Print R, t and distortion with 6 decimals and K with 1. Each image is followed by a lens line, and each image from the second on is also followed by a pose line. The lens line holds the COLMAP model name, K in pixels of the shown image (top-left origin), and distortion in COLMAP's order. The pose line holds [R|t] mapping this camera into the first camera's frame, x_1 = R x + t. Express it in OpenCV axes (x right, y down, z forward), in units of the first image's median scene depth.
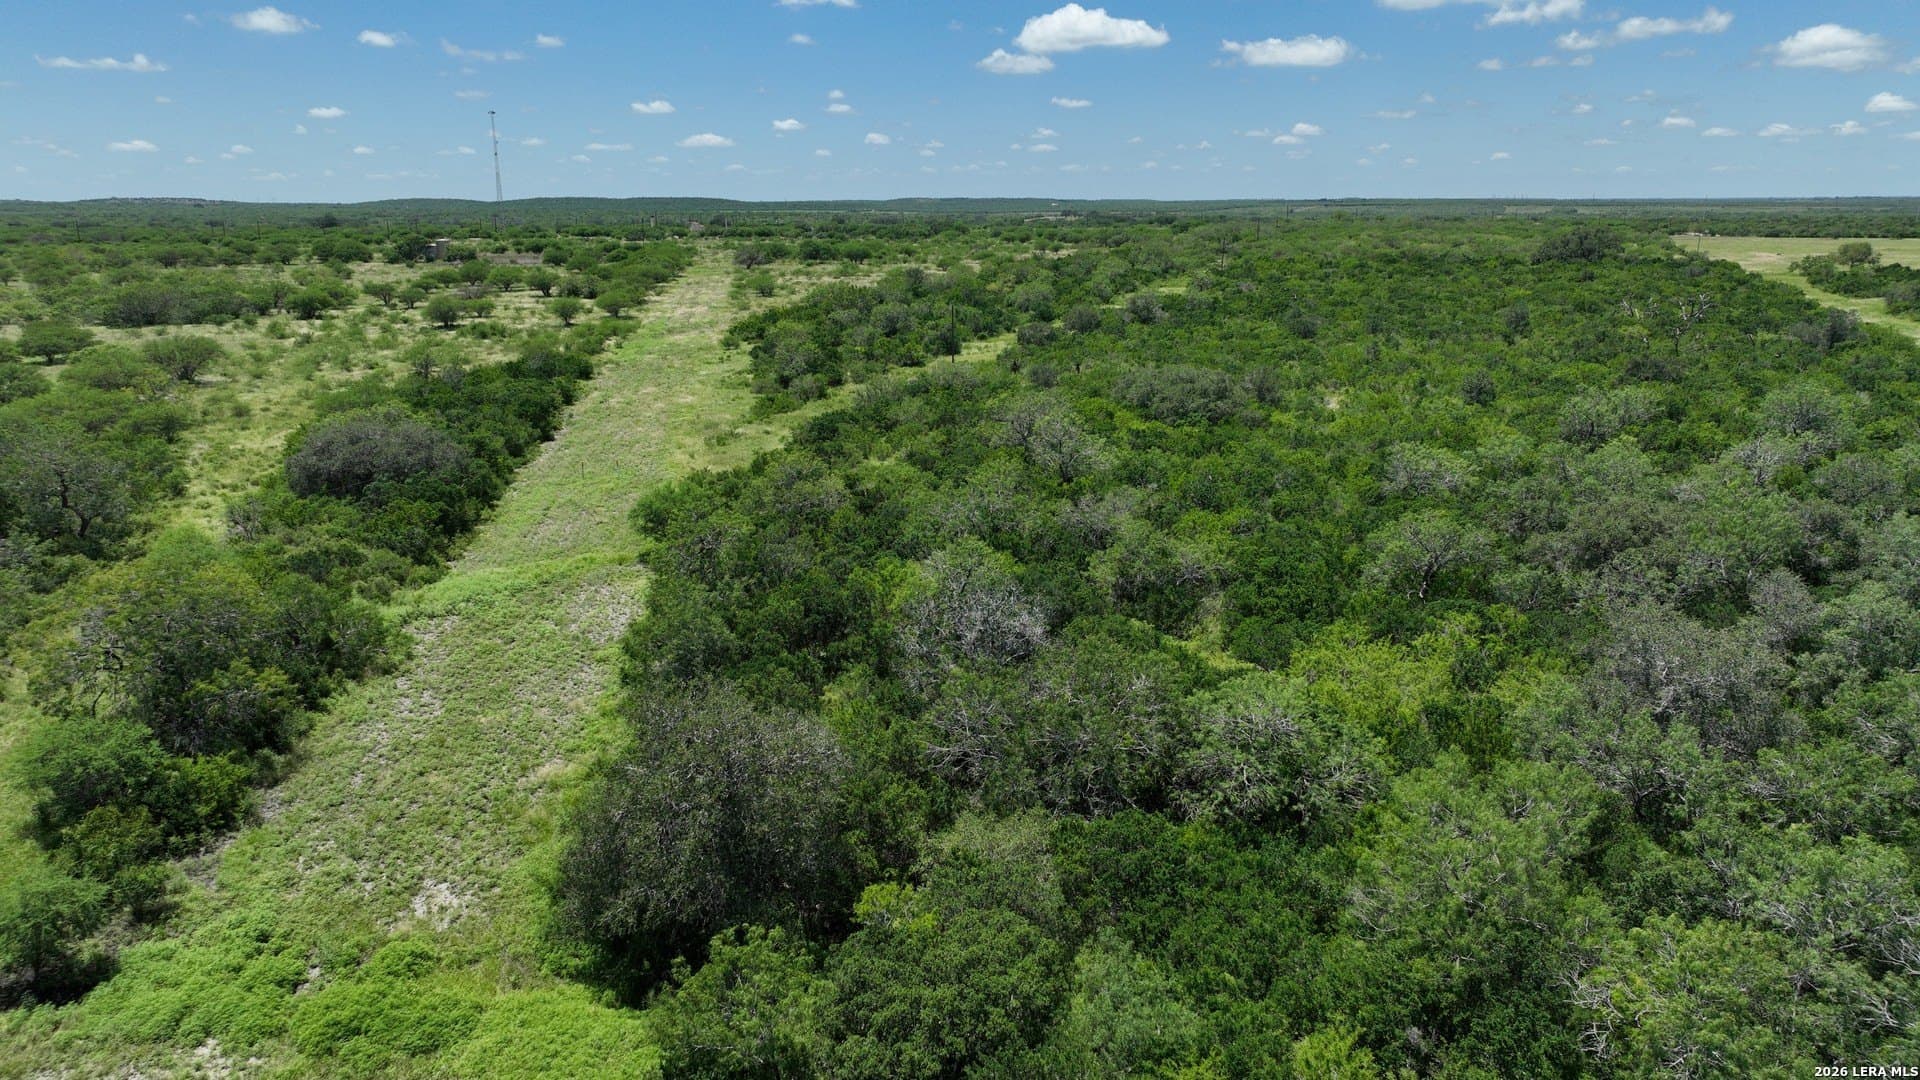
lens RADIAL K [[1354.4, 0, 956.9], [0, 1354.4, 537.7], [0, 0, 1]] dist [0.021920, 0.000389]
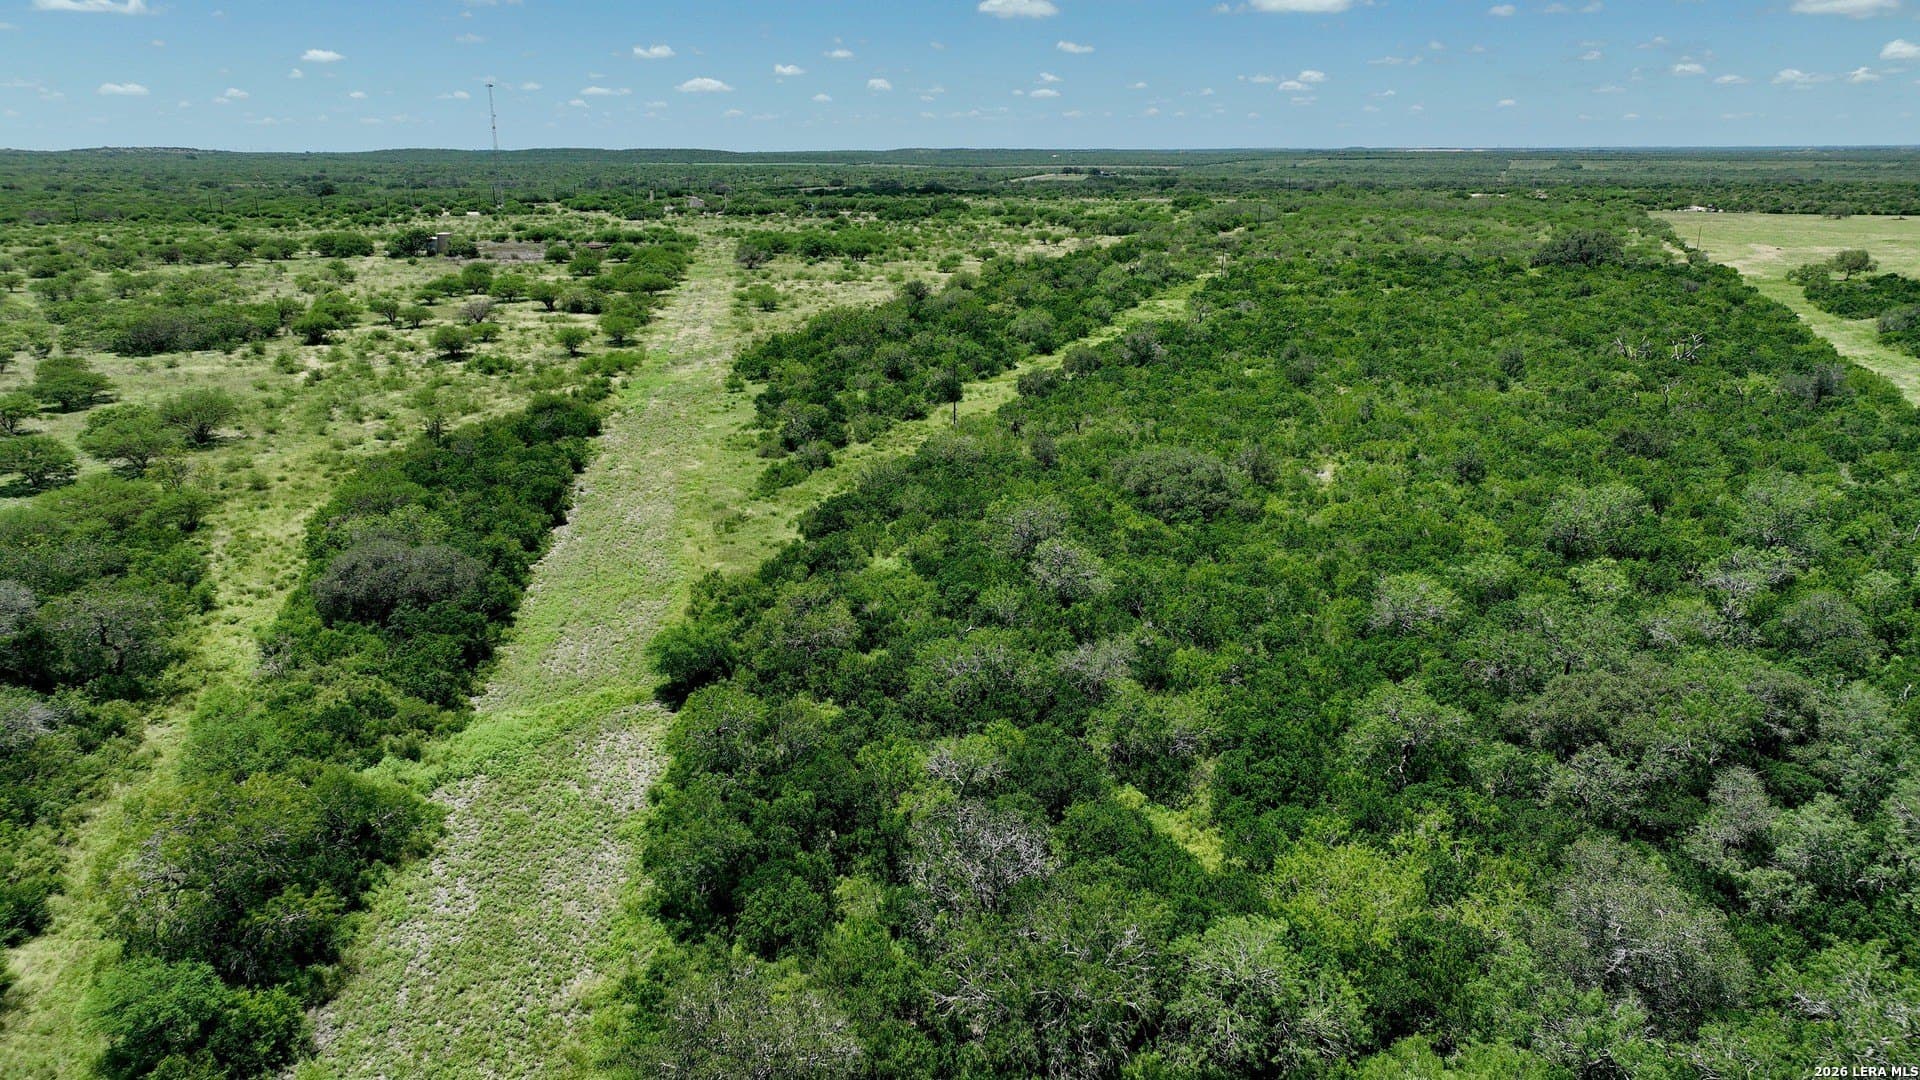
lens RADIAL K [[1354.4, 0, 957.1], [0, 1354.4, 540.1], [0, 0, 1]] dist [0.021920, 0.000389]
pose [[0.999965, 0.007929, 0.002772, -0.004234], [-0.008062, 0.998622, 0.051863, -0.117969], [-0.002357, -0.051883, 0.998650, -0.026843]]
